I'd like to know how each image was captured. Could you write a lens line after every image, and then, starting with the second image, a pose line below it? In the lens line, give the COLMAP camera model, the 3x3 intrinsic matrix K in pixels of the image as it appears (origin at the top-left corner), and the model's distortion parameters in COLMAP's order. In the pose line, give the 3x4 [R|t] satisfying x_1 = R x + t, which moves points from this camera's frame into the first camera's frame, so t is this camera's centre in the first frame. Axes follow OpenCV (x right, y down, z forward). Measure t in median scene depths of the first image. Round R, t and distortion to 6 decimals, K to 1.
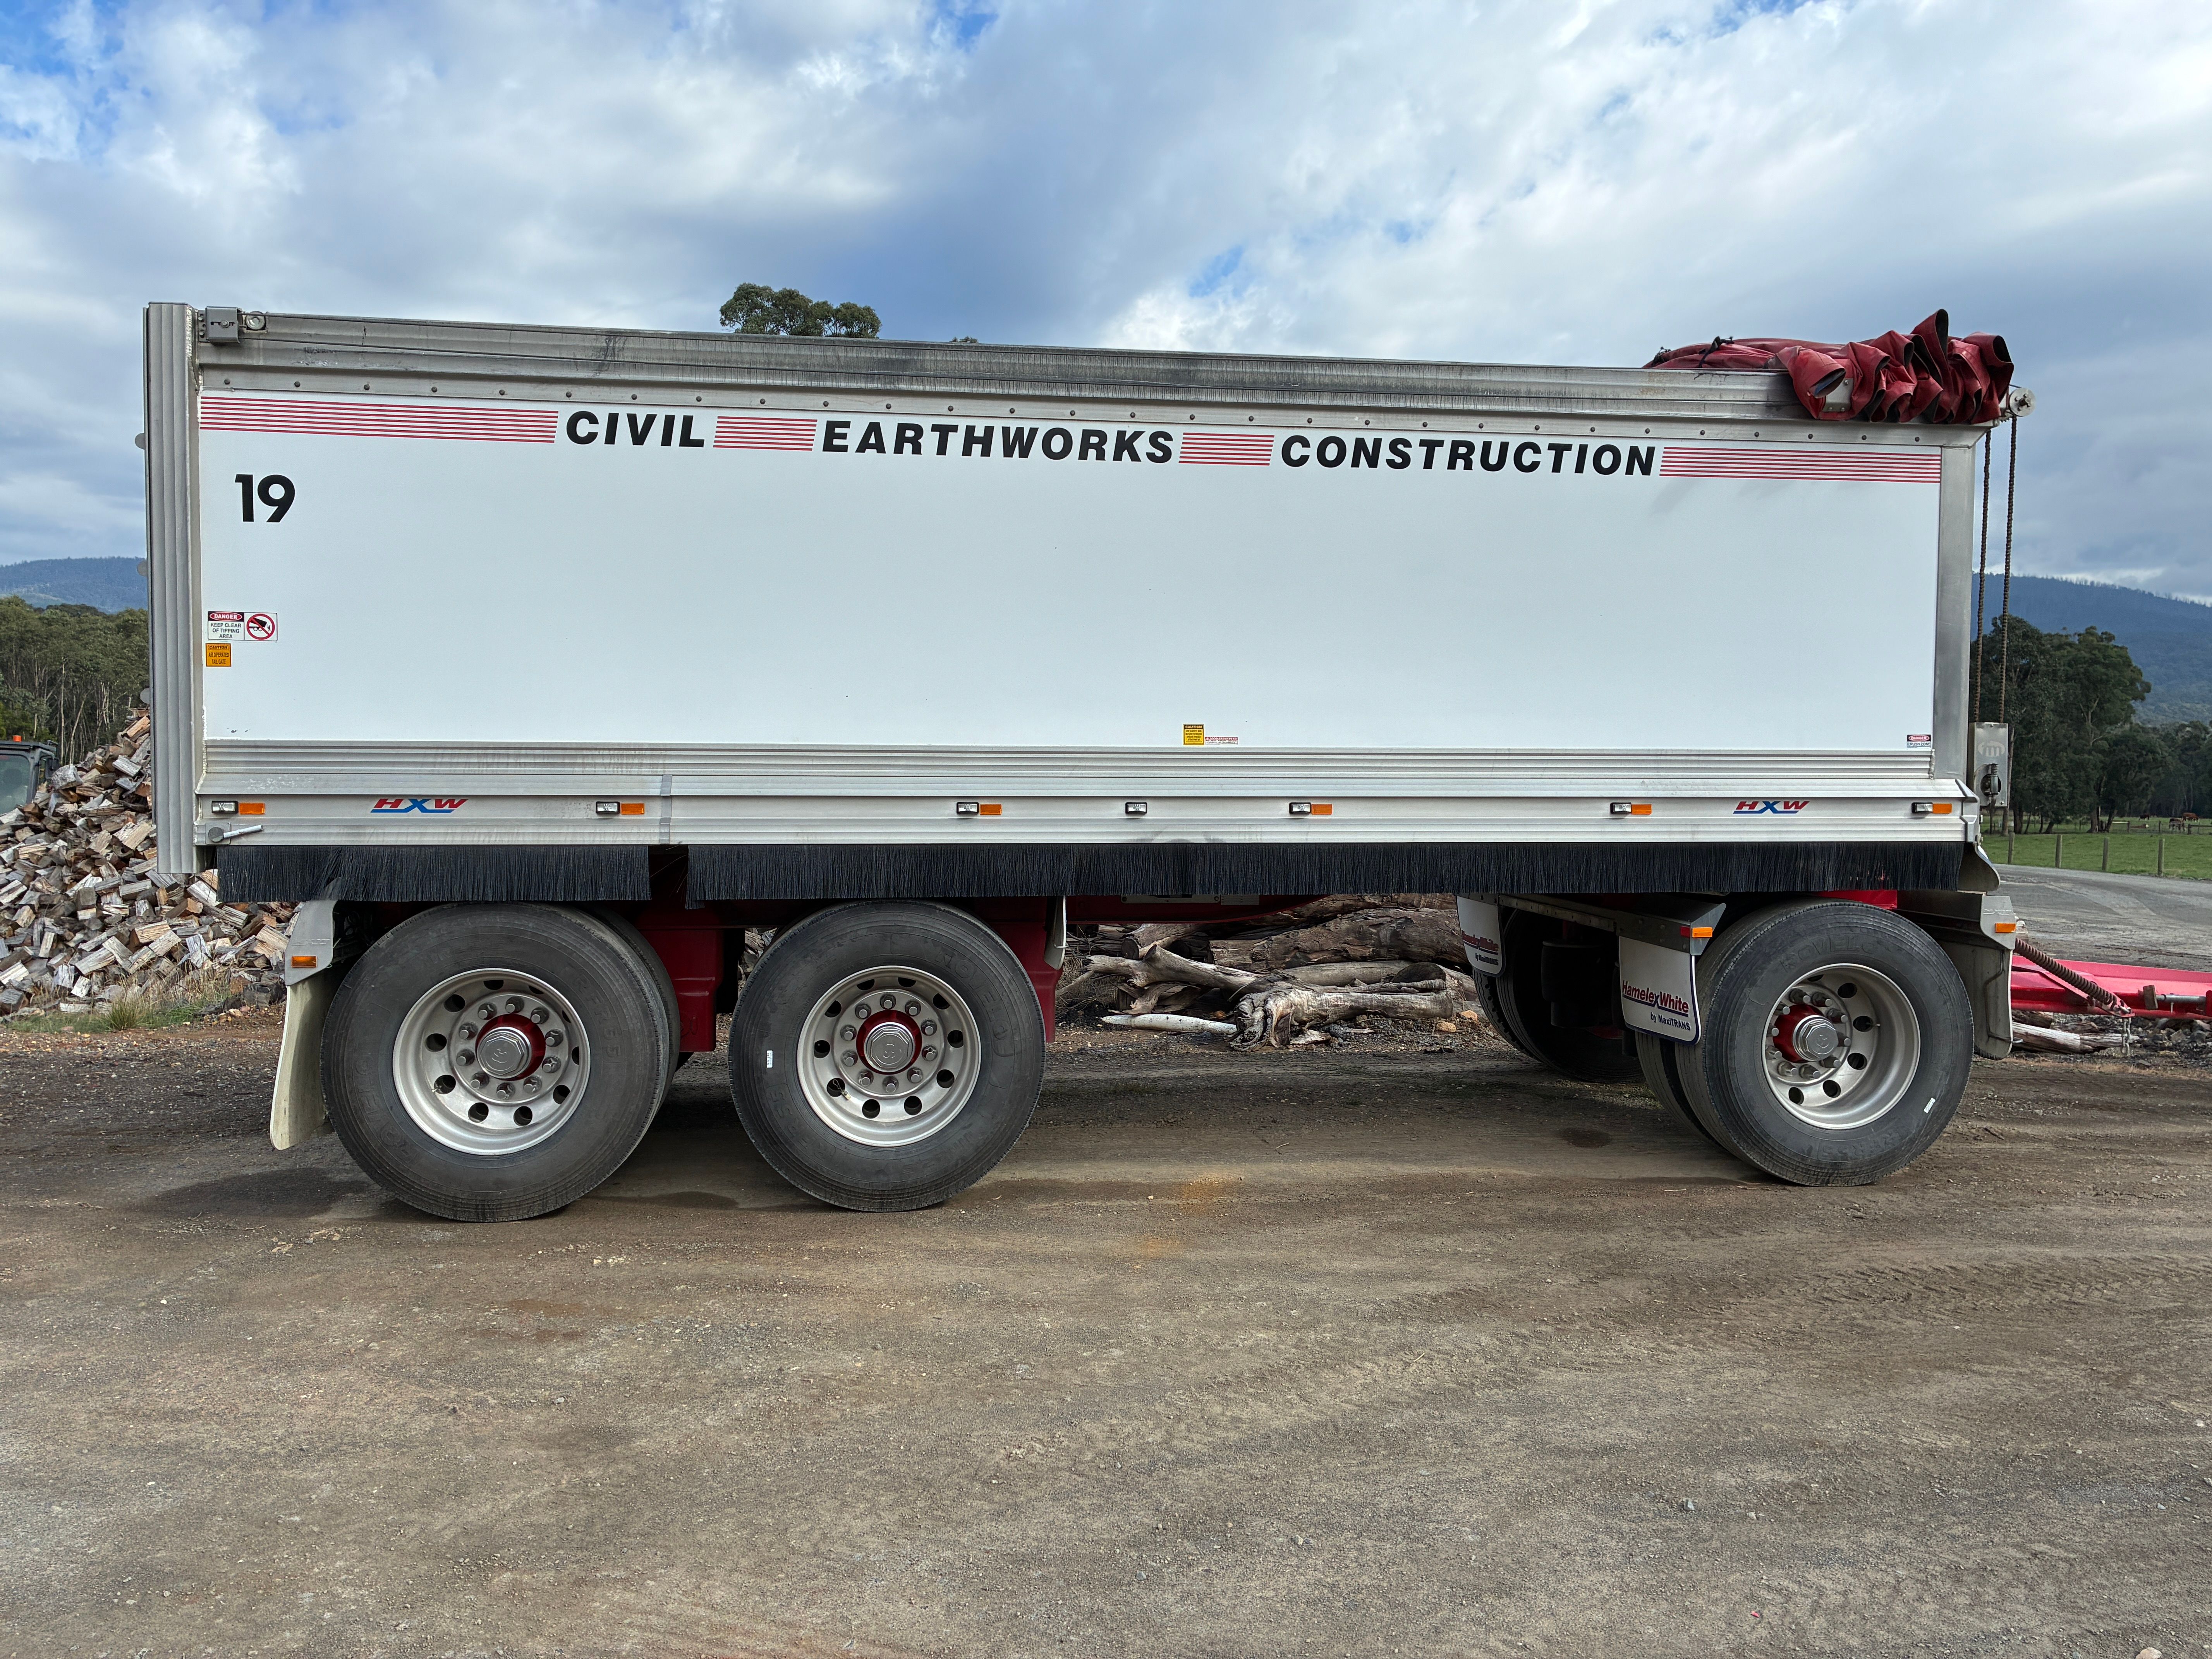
lens RADIAL K [[1677.4, 0, 1089.4], [0, 1677.4, 812.2], [0, 0, 1]] dist [0.049773, -0.067923]
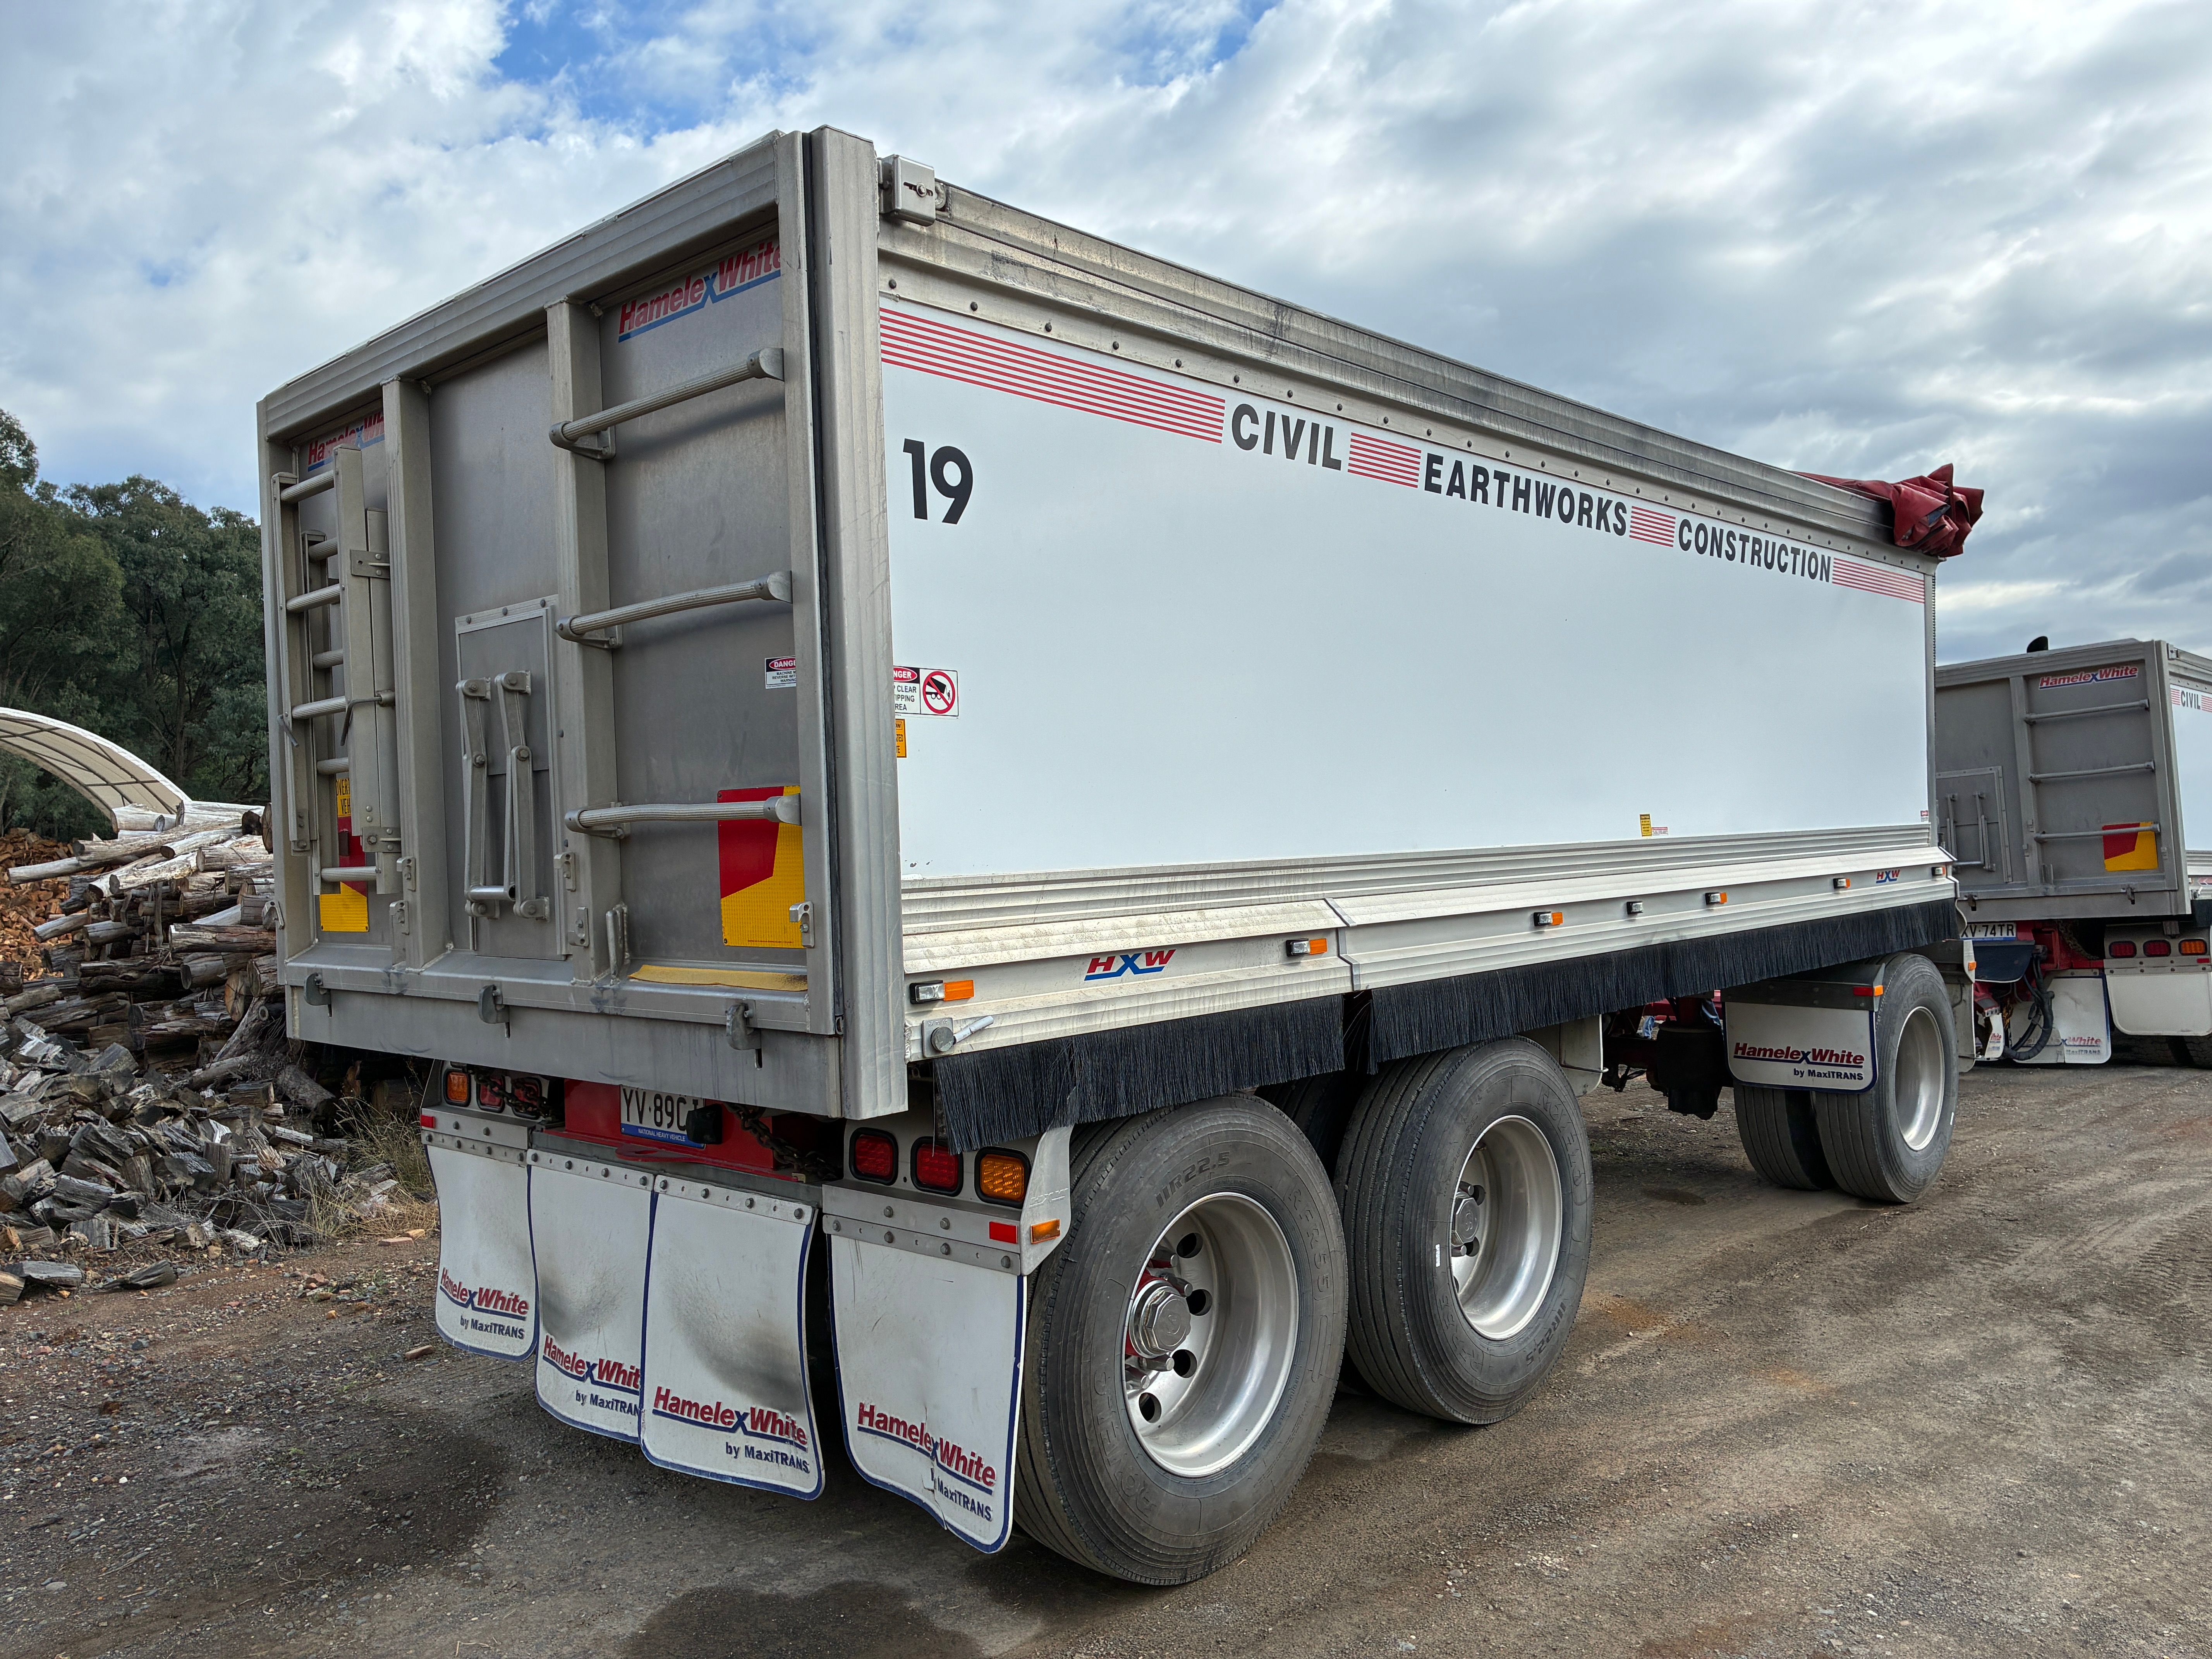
lens RADIAL K [[1677.4, 0, 1115.0], [0, 1677.4, 827.6], [0, 0, 1]] dist [0.049773, -0.067923]
pose [[0.778008, -0.027125, 0.627668, -0.781251], [0.051022, 0.998495, -0.020092, -0.043224], [-0.626179, 0.047656, 0.778222, 0.467671]]
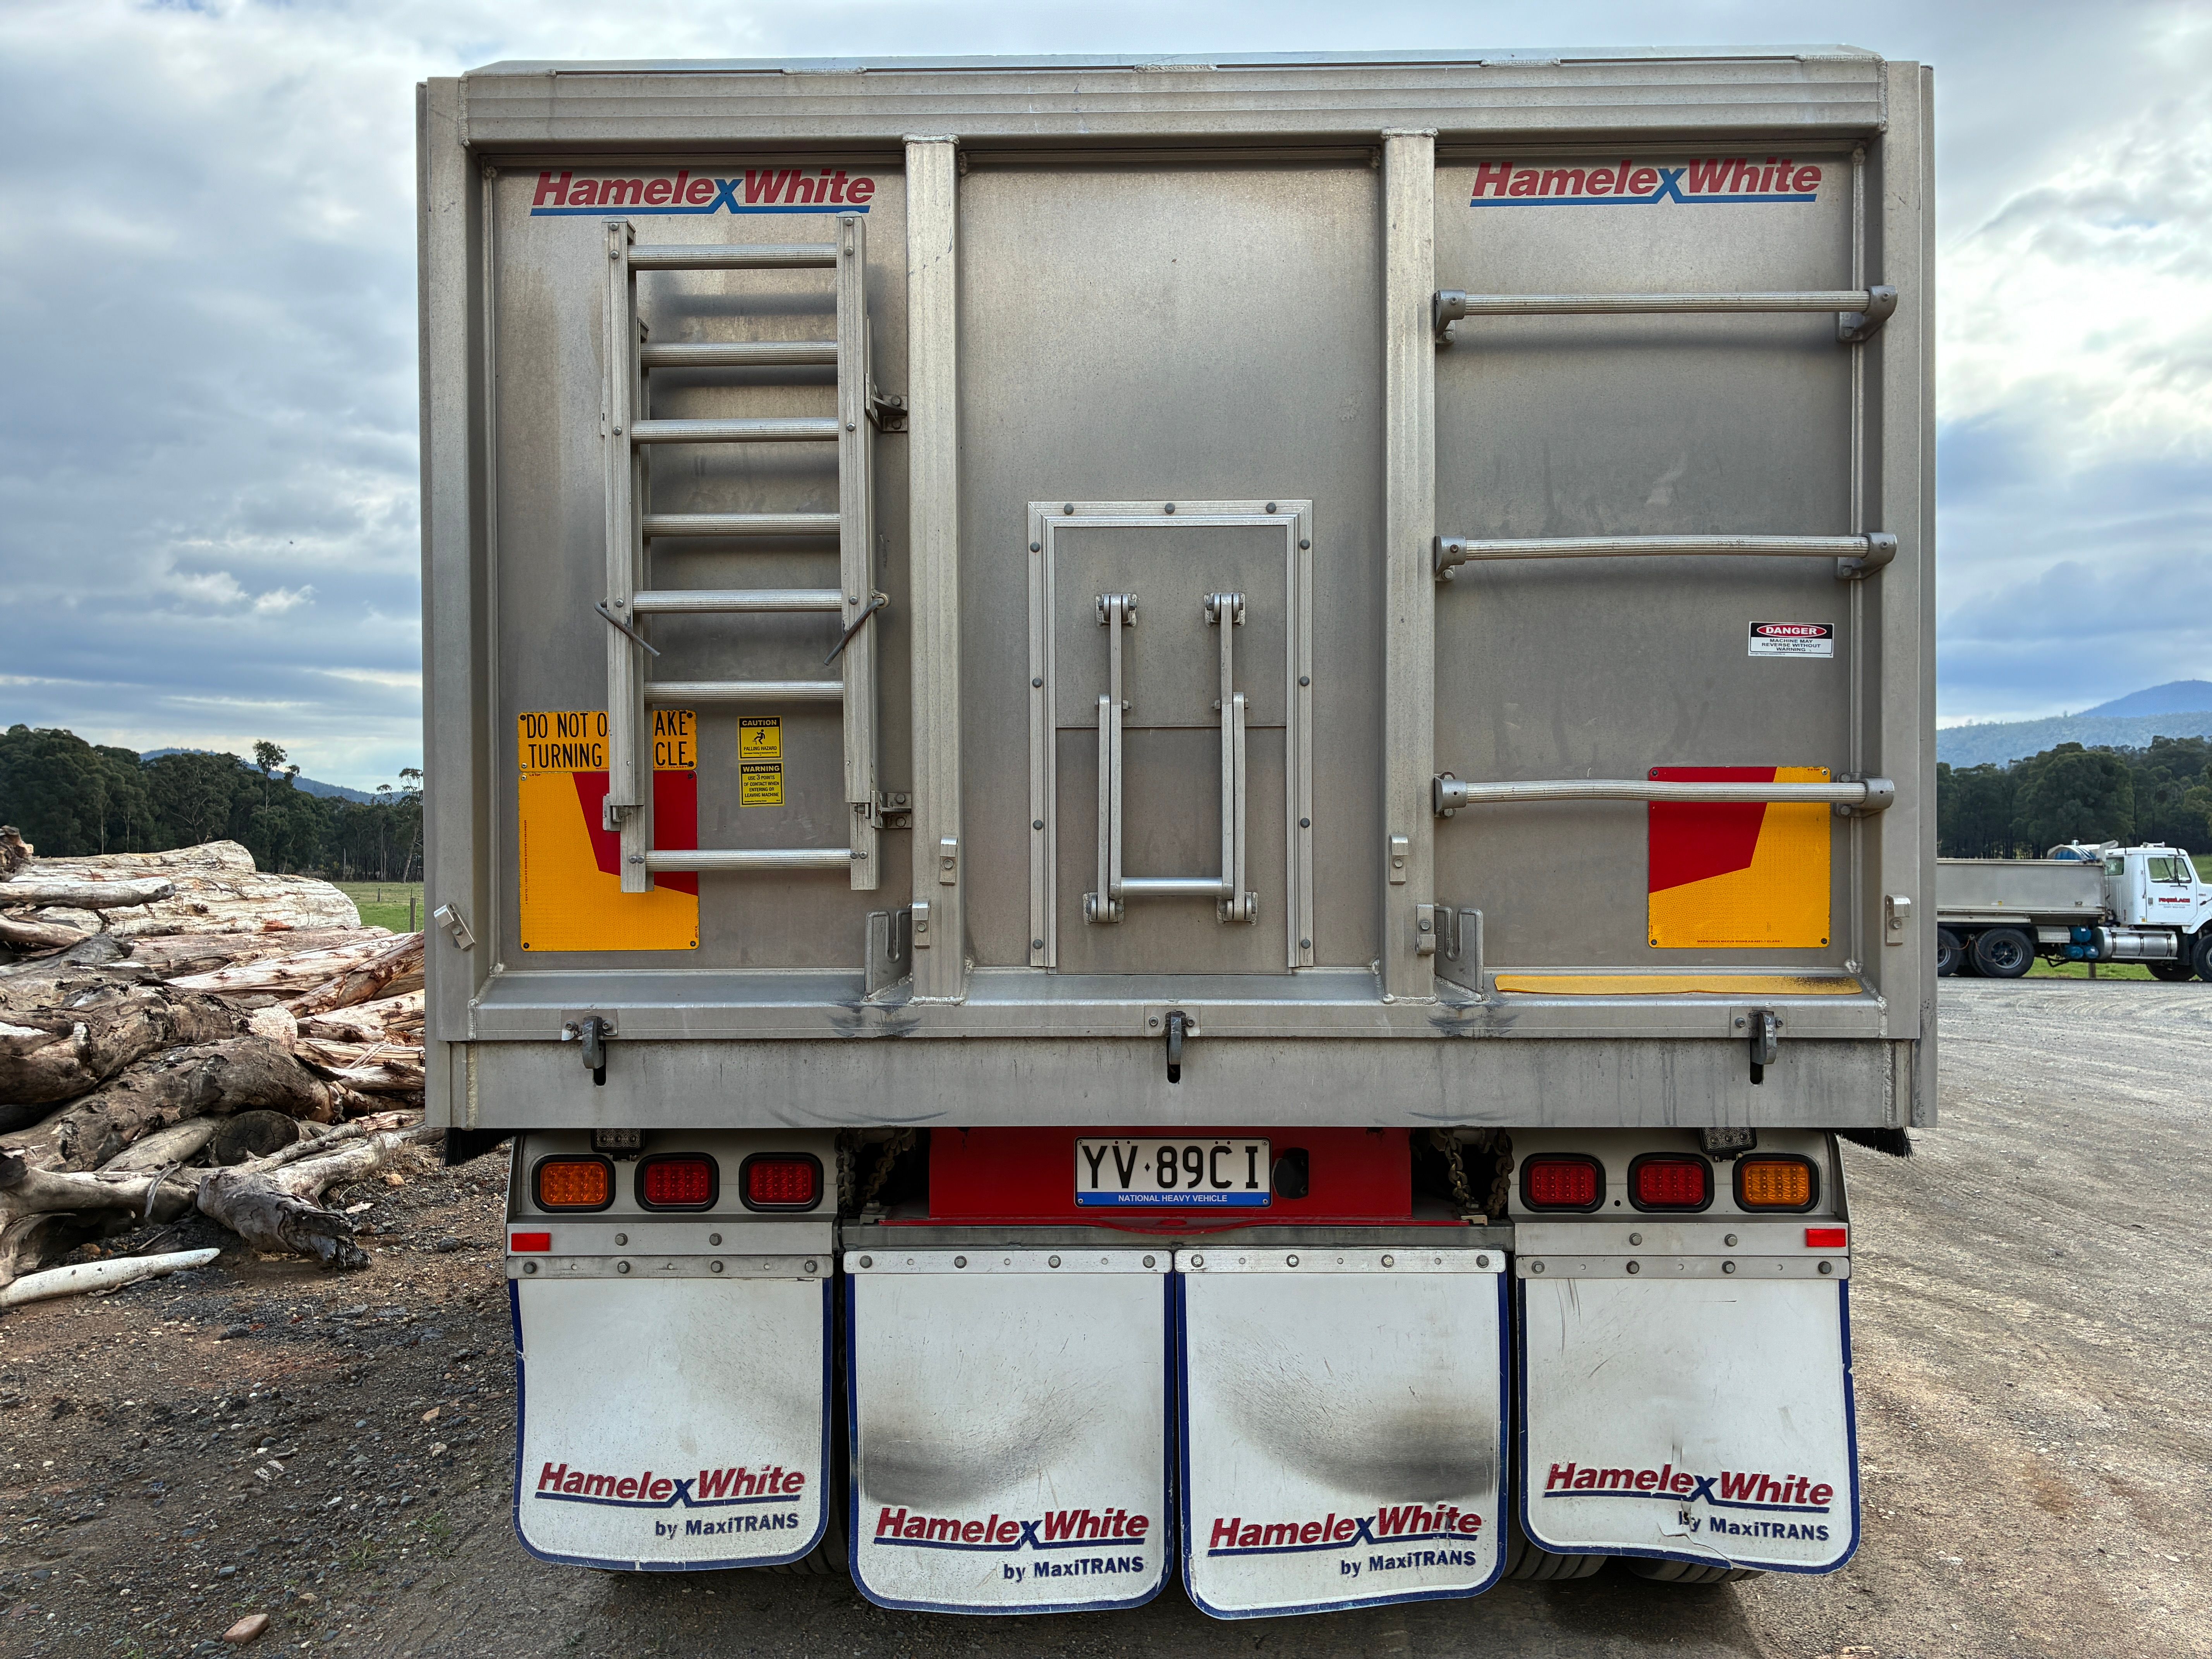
lens RADIAL K [[1677.4, 0, 1103.6], [0, 1677.4, 823.2], [0, 0, 1]] dist [0.049773, -0.067923]
pose [[0.158410, -0.007064, 0.987348, -1.045102], [0.029425, 0.999564, 0.002430, -0.064232], [-0.986935, 0.028668, 0.158549, 1.094555]]
